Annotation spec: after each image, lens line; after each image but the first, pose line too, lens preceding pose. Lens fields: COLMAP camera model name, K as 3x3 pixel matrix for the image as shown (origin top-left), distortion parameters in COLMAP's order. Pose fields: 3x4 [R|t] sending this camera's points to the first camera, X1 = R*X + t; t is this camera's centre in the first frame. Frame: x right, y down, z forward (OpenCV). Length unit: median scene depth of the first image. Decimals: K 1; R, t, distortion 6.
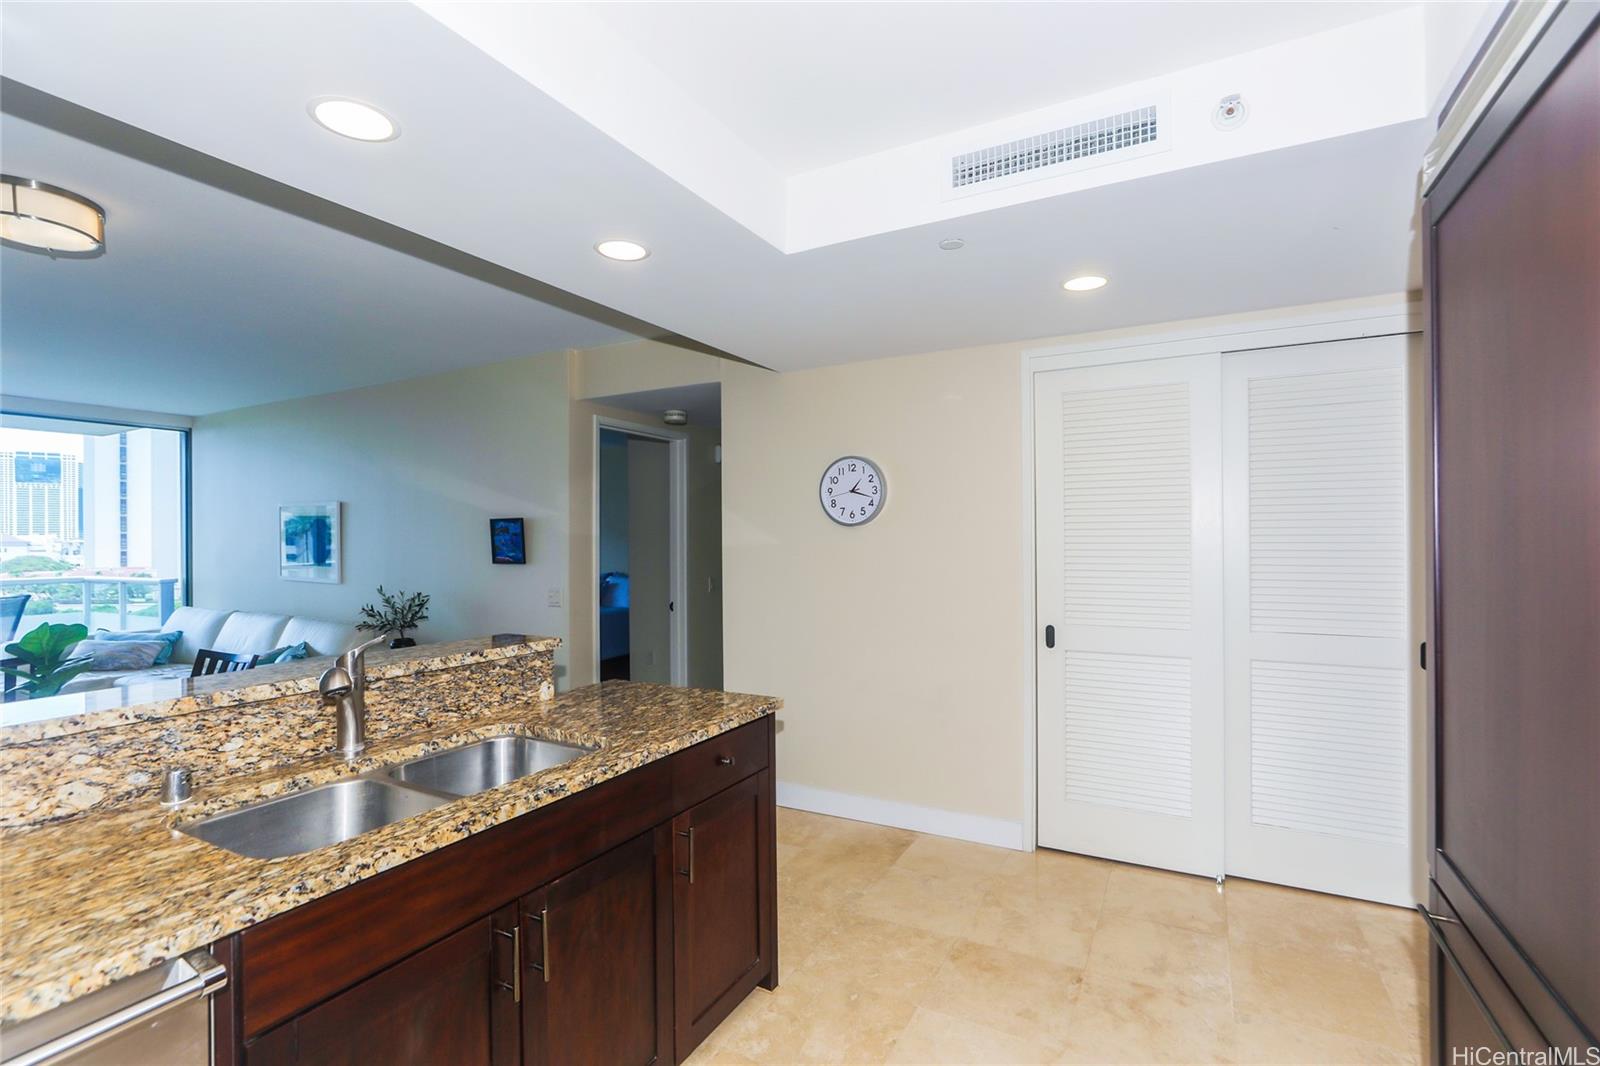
lens RADIAL K [[755.3, 0, 813.3], [0, 755.3, 525.6], [0, 0, 1]] dist [-0.022905, 0.009325]
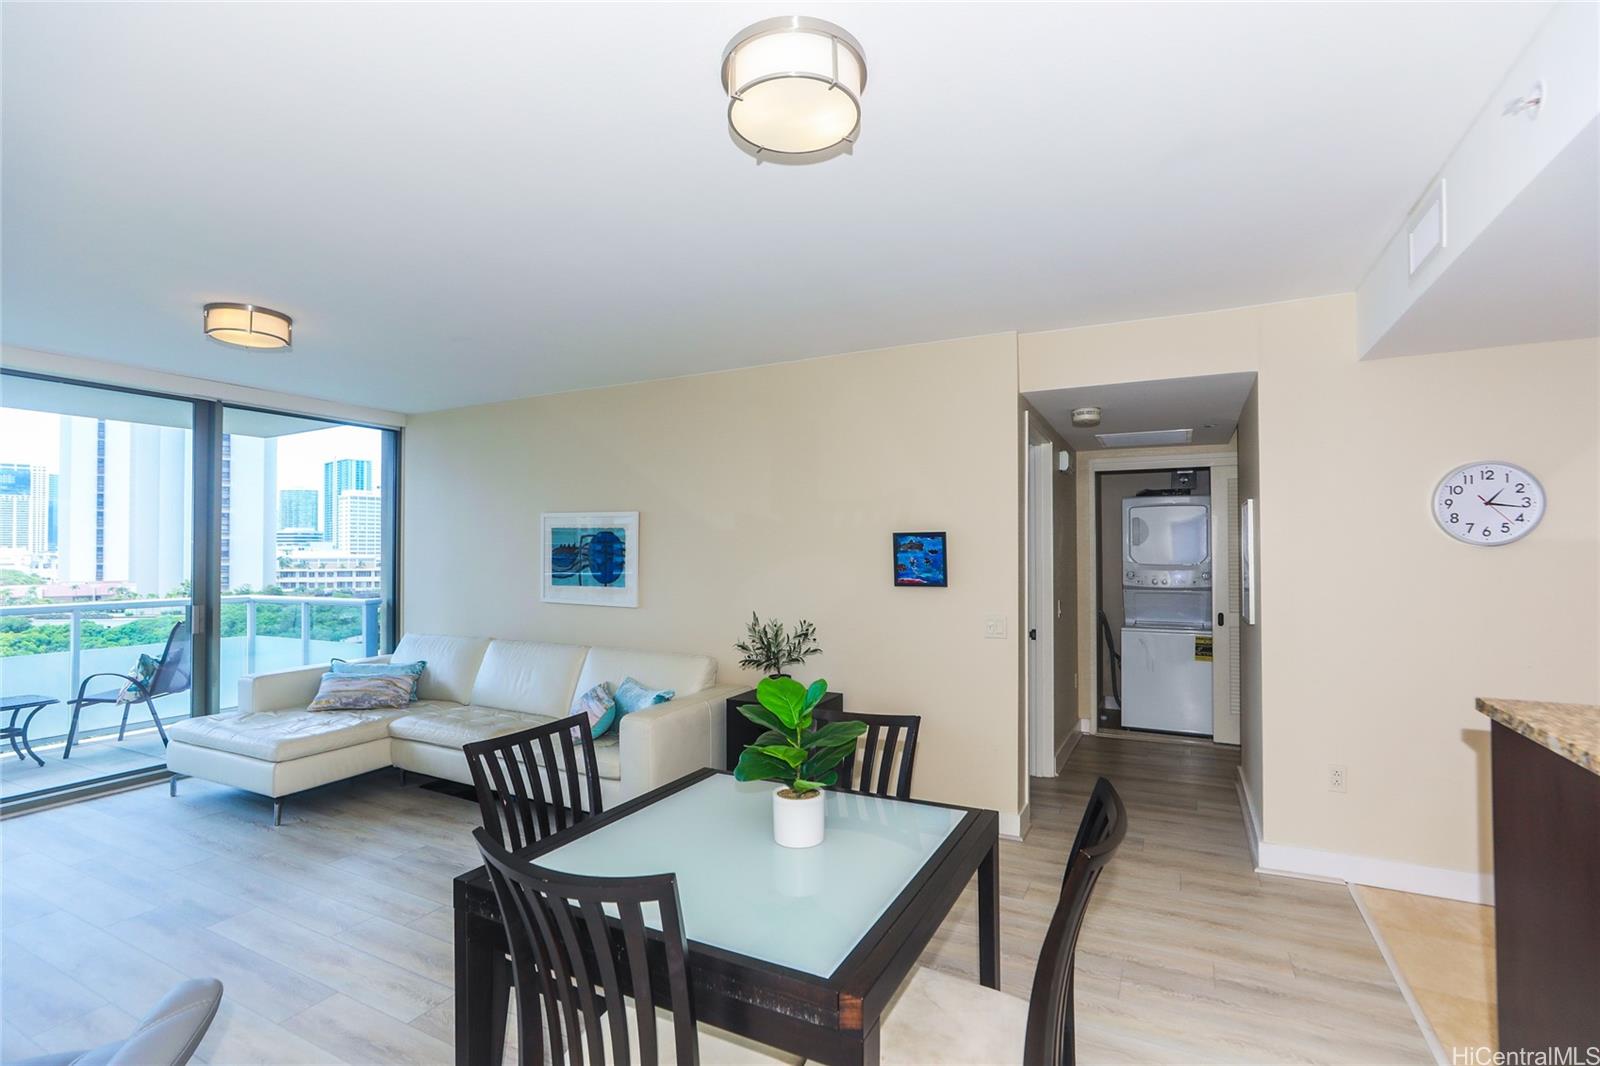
lens RADIAL K [[755.3, 0, 813.7], [0, 755.3, 534.8], [0, 0, 1]] dist [-0.022905, 0.009325]
pose [[0.999685, 0.009127, 0.023377, -0.365261], [-0.008805, 0.999866, -0.013824, 0.003481], [-0.023500, 0.013613, 0.999631, 0.107933]]
